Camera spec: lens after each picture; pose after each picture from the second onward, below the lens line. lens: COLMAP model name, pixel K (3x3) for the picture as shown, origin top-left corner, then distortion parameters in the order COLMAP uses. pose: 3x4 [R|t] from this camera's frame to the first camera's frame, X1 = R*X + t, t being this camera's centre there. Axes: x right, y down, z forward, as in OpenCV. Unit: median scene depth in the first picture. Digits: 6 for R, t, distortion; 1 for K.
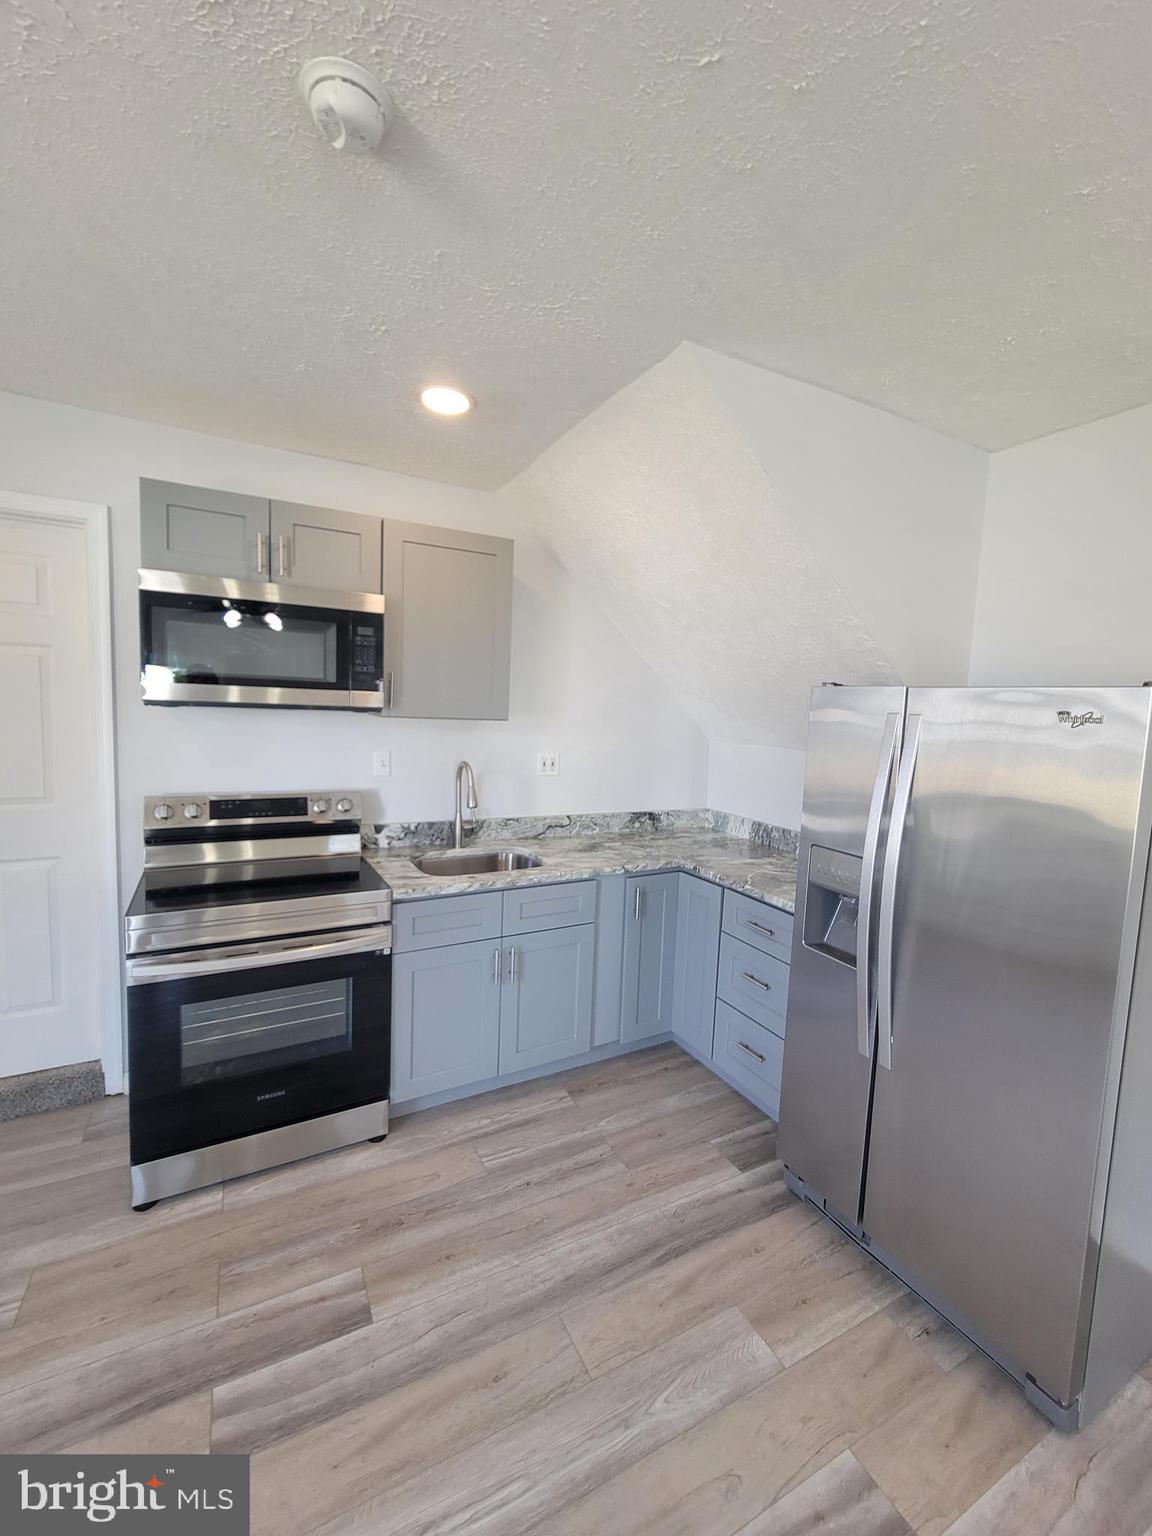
lens RADIAL K [[633.8, 0, 580.6], [0, 633.8, 764.7], [0, 0, 1]] dist [-0.000673, -0.000058]
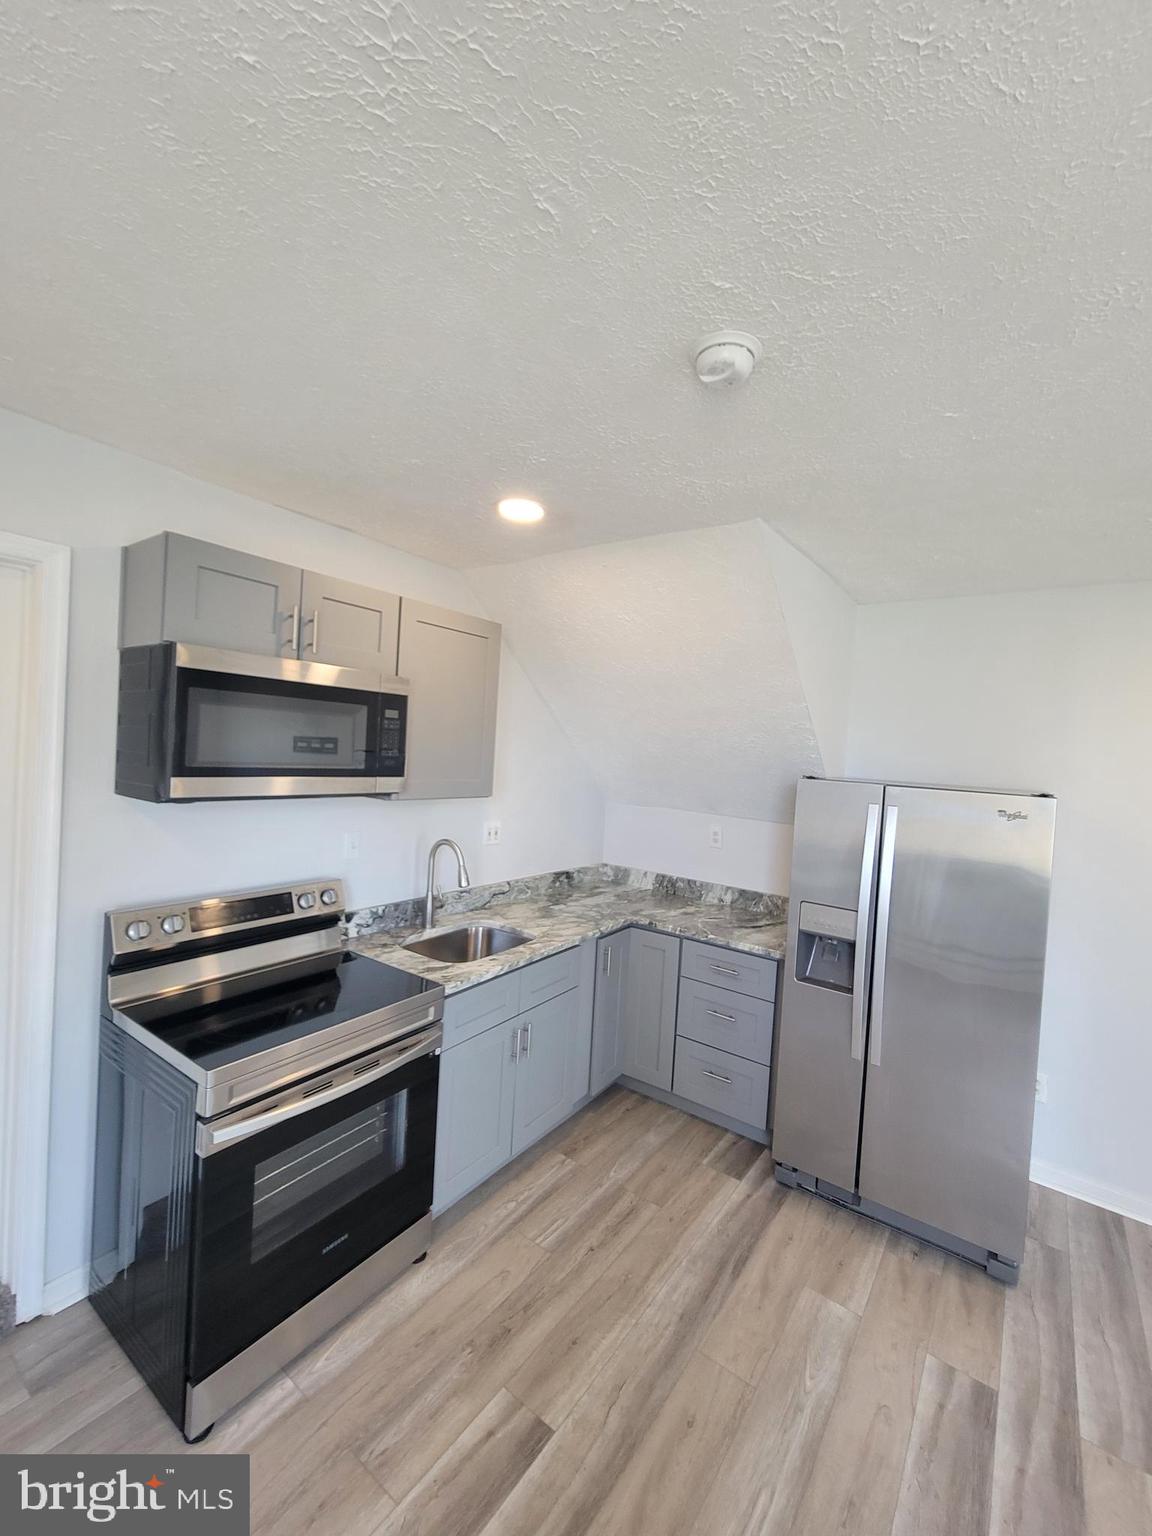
lens RADIAL K [[633.8, 0, 580.6], [0, 633.8, 764.7], [0, 0, 1]] dist [-0.000673, -0.000058]
pose [[0.897826, 0.000198, 0.440349, -0.509374], [0.020706, 0.998875, -0.042668, -0.088651], [-0.439862, 0.047426, 0.896812, 0.024059]]
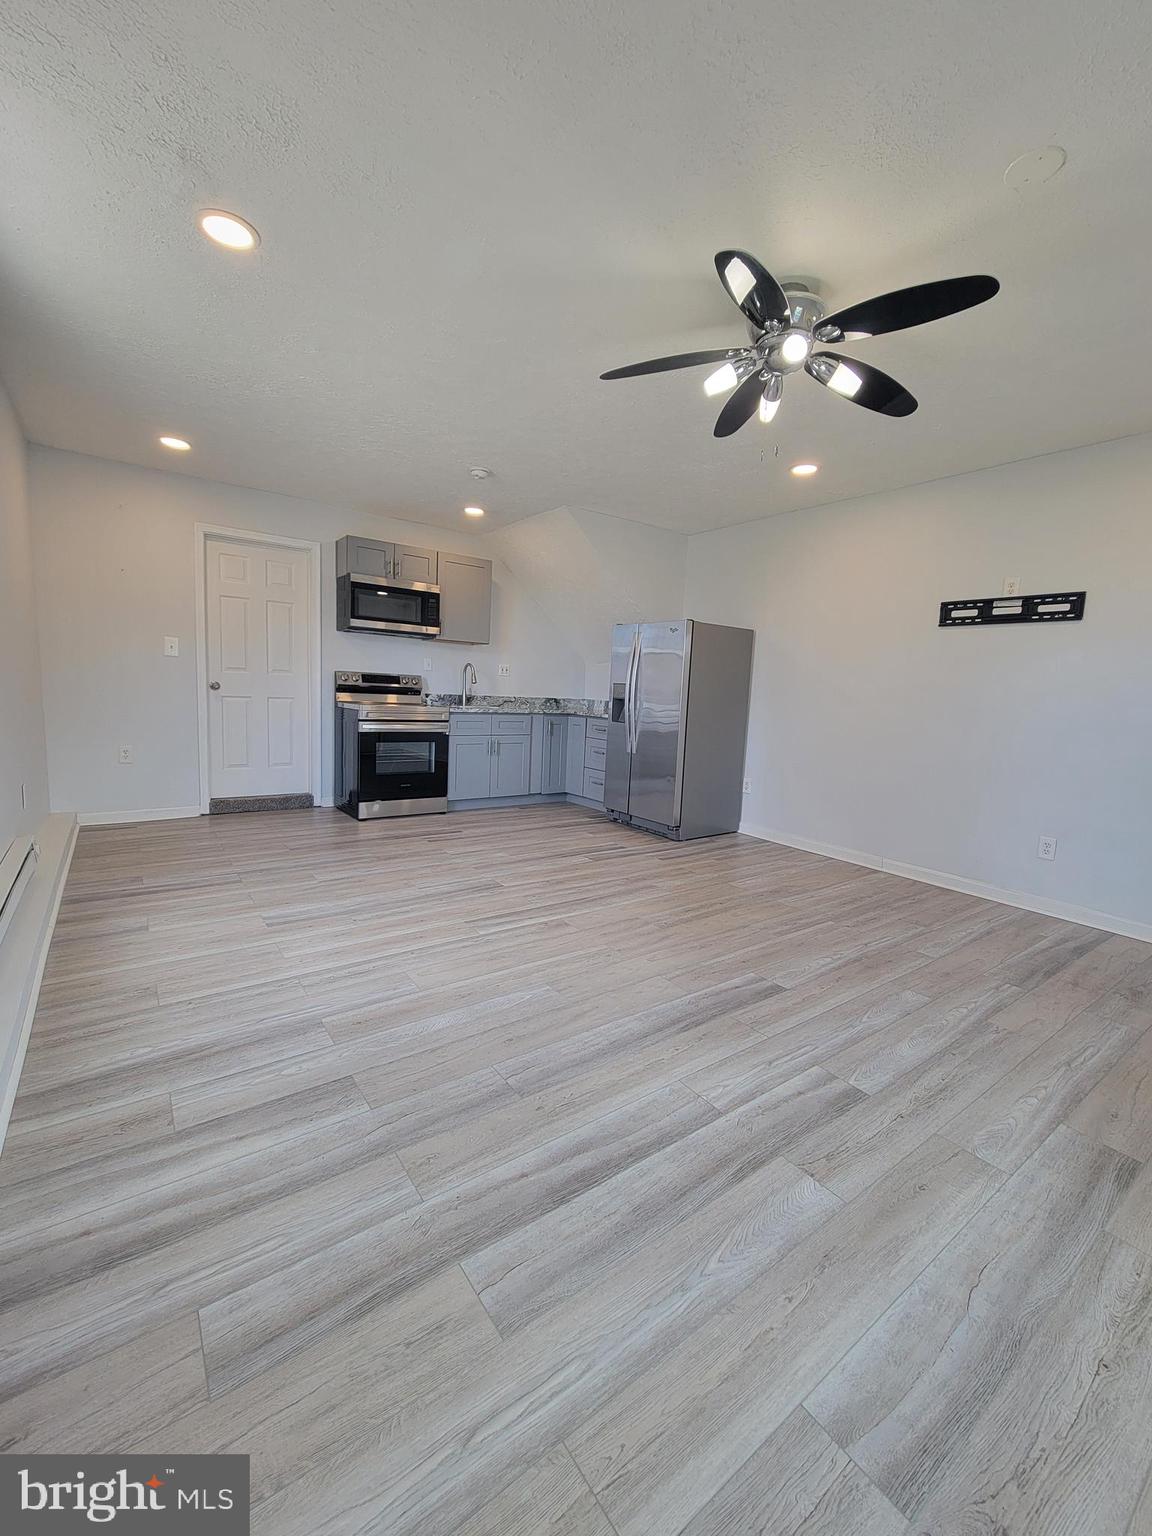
lens RADIAL K [[633.8, 0, 580.6], [0, 633.8, 764.7], [0, 0, 1]] dist [-0.000673, -0.000058]
pose [[0.989229, -0.010866, 0.145975, -0.148902], [0.006902, 0.999594, 0.027630, 0.336105], [-0.146216, -0.026325, 0.988902, -1.421000]]
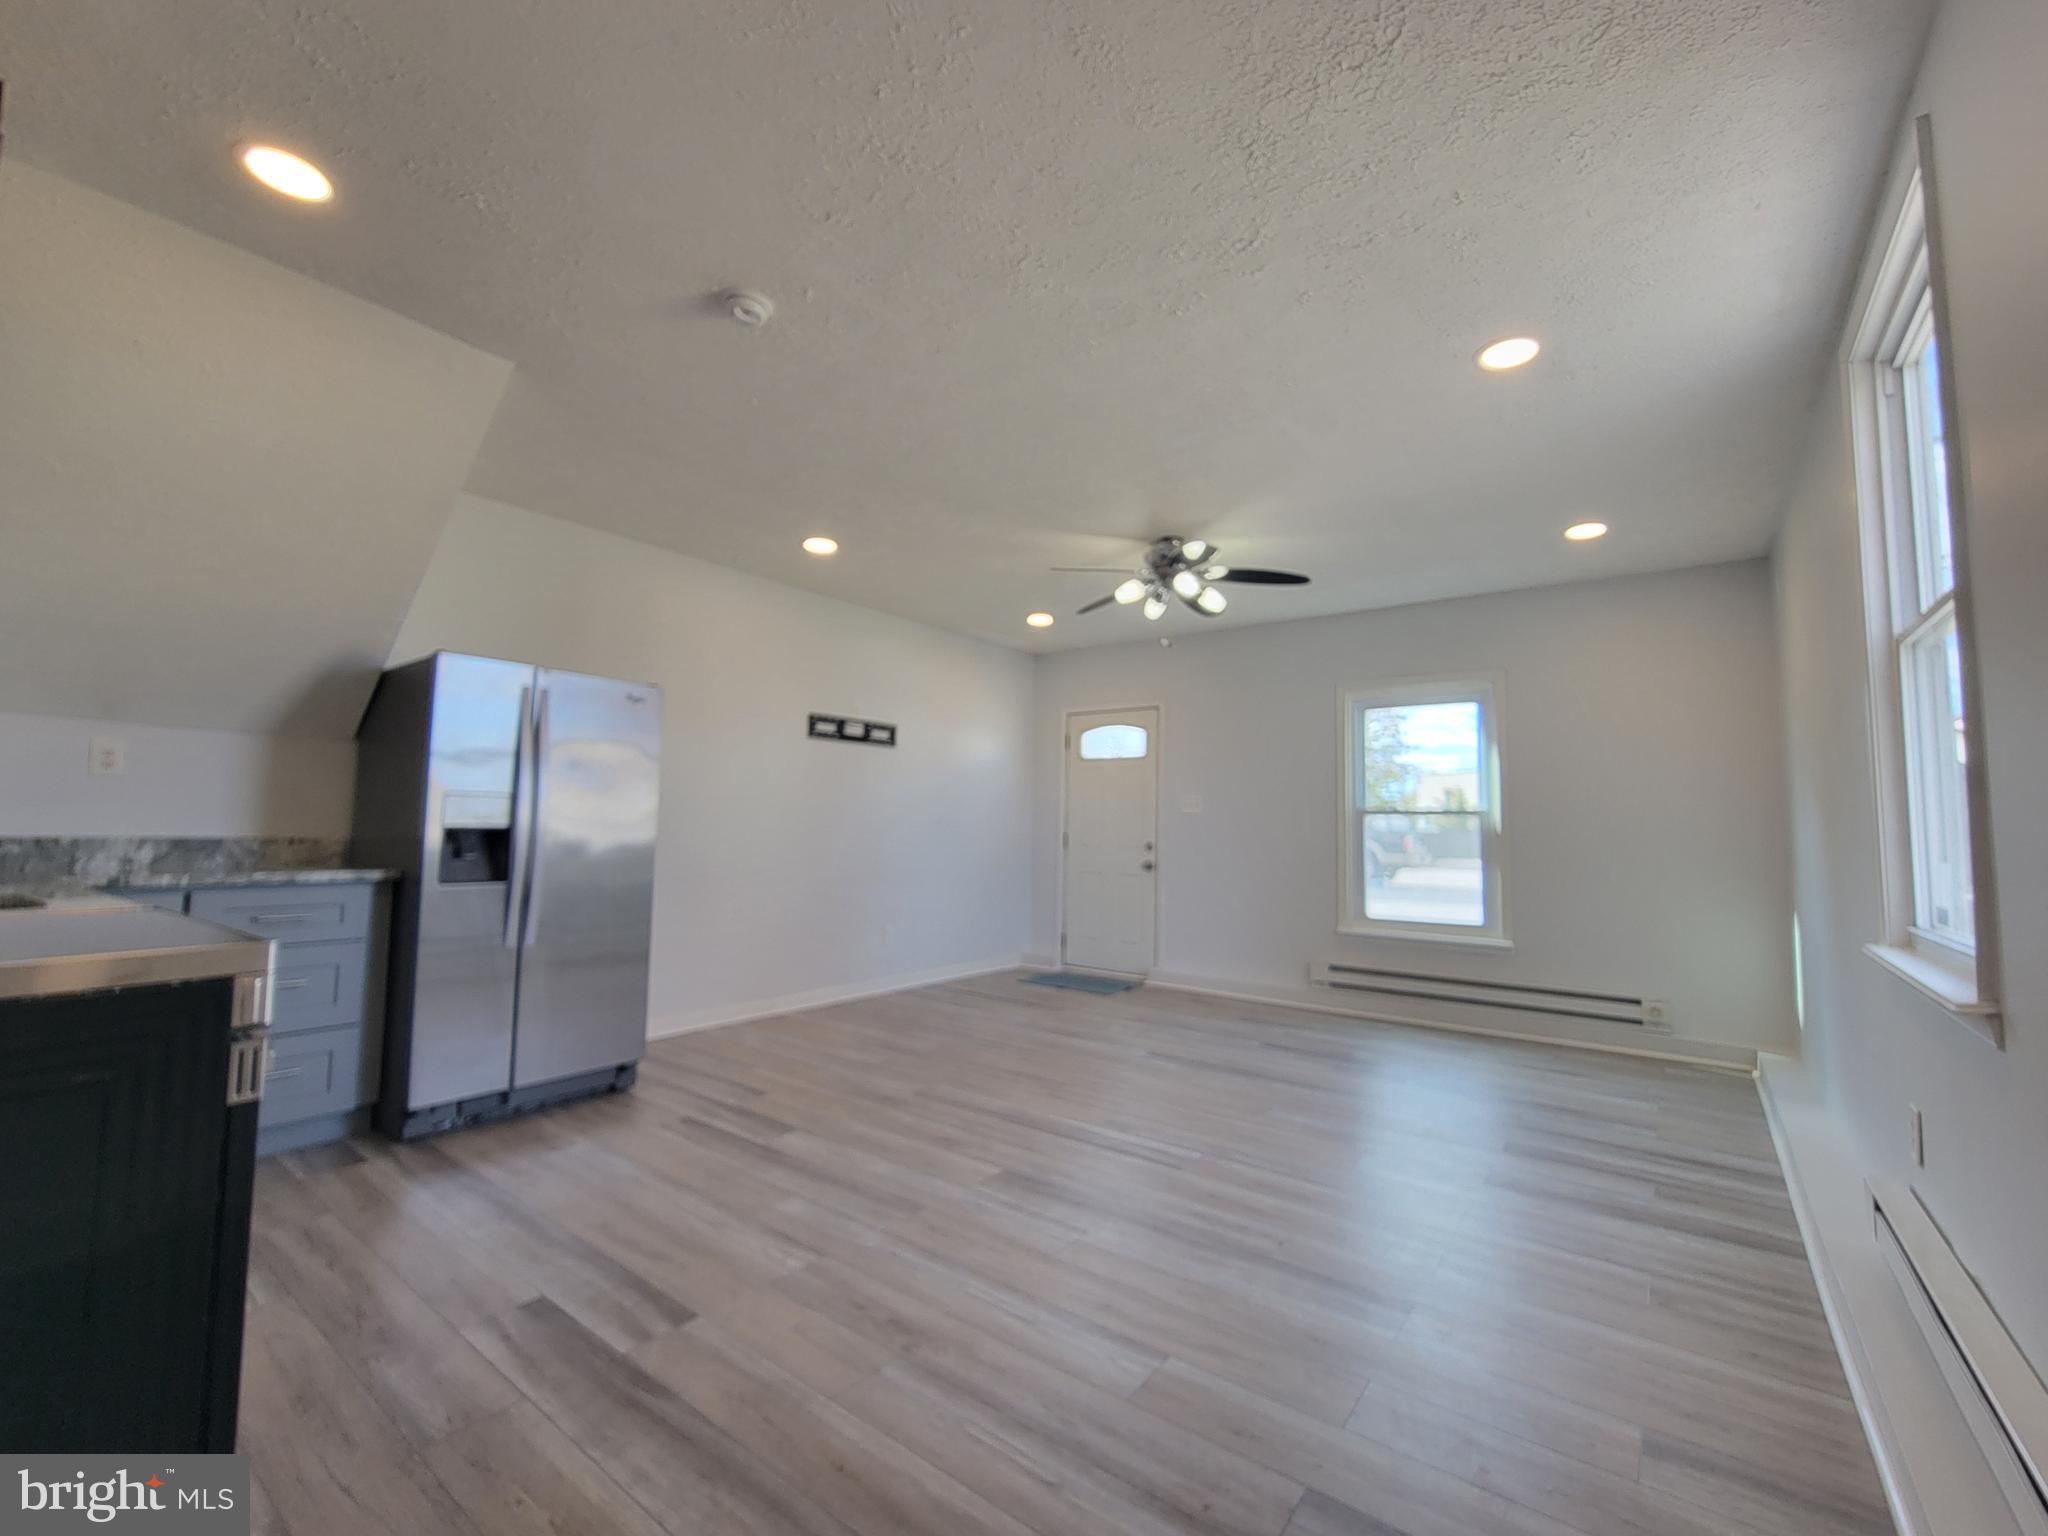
lens RADIAL K [[845.0, 0, 1024.0], [0, 845.0, 768.0], [0, 0, 1]] dist [-0.000673, -0.000058]
pose [[-0.420155, 0.016100, 0.907309, -1.204095], [0.058159, 0.998265, 0.009218, 0.106513], [-0.905587, 0.056641, -0.420362, 0.586141]]
